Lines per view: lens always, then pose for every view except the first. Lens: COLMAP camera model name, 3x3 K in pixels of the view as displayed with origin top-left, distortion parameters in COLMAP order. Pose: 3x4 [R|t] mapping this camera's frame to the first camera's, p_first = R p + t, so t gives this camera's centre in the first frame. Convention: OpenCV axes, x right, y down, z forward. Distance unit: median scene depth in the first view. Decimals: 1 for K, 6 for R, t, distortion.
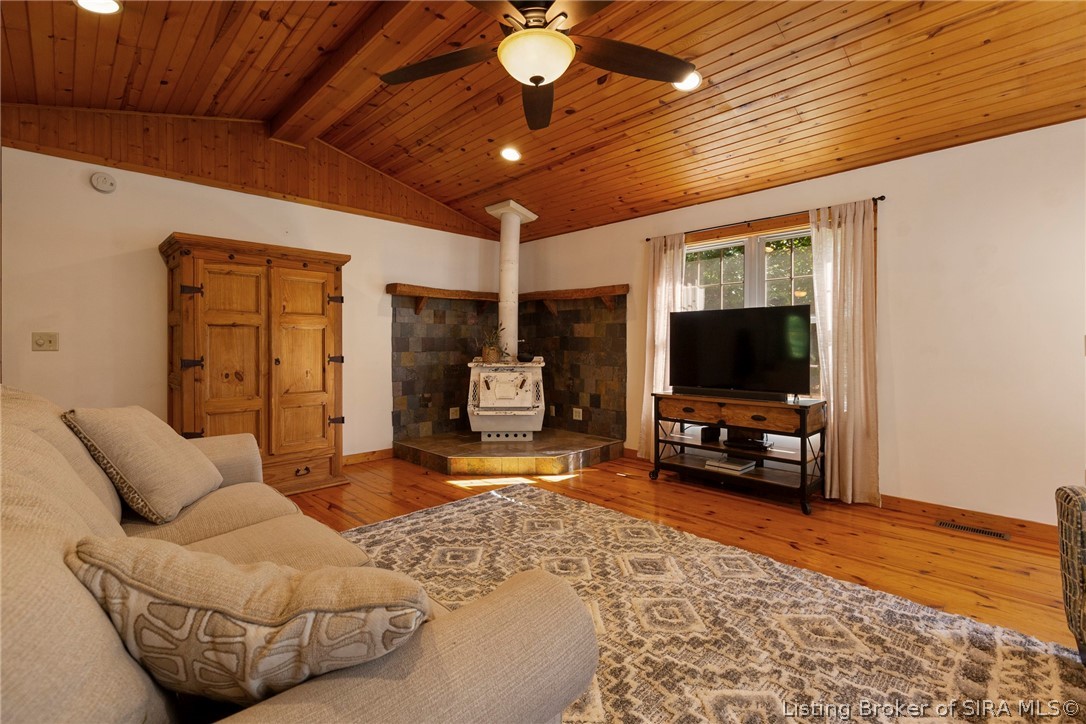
lens RADIAL K [[484.7, 0, 538.9], [0, 484.7, 347.4], [0, 0, 1]] dist [0.002213, 0.000086]
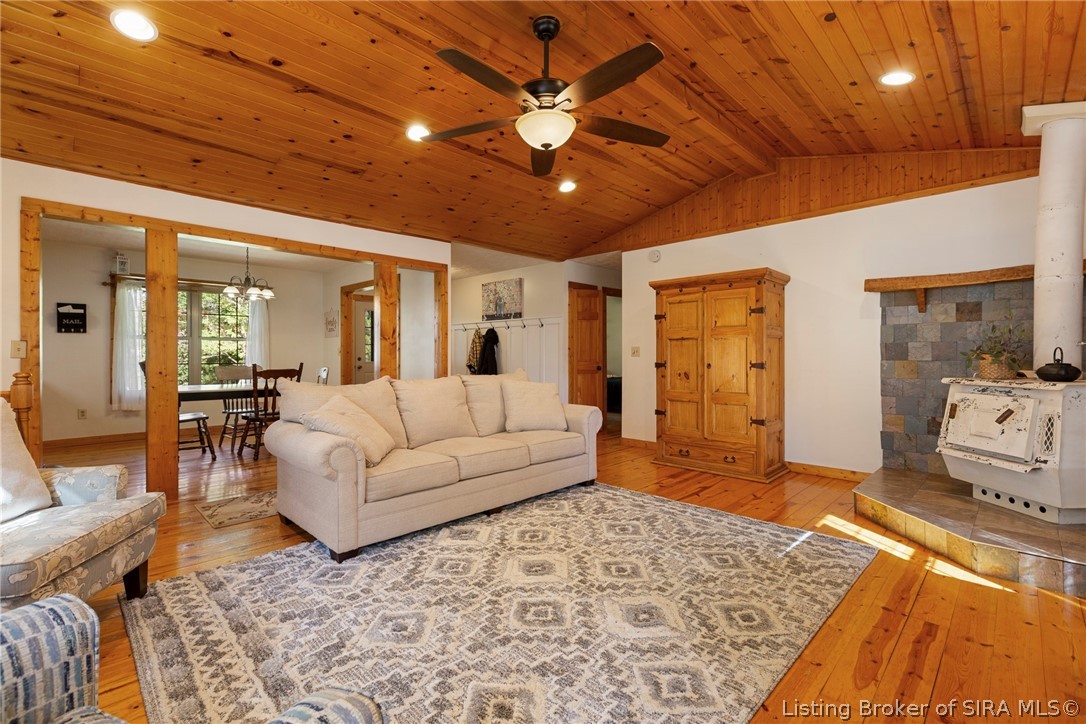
lens RADIAL K [[479.4, 0, 540.6], [0, 479.4, 352.6], [0, 0, 1]] dist [0.000673, 0.000294]
pose [[0.012843, -0.003797, -0.999910, 0.719861], [-0.000852, 0.999992, -0.003809, -0.000174], [0.999917, 0.000901, 0.012840, 0.552796]]
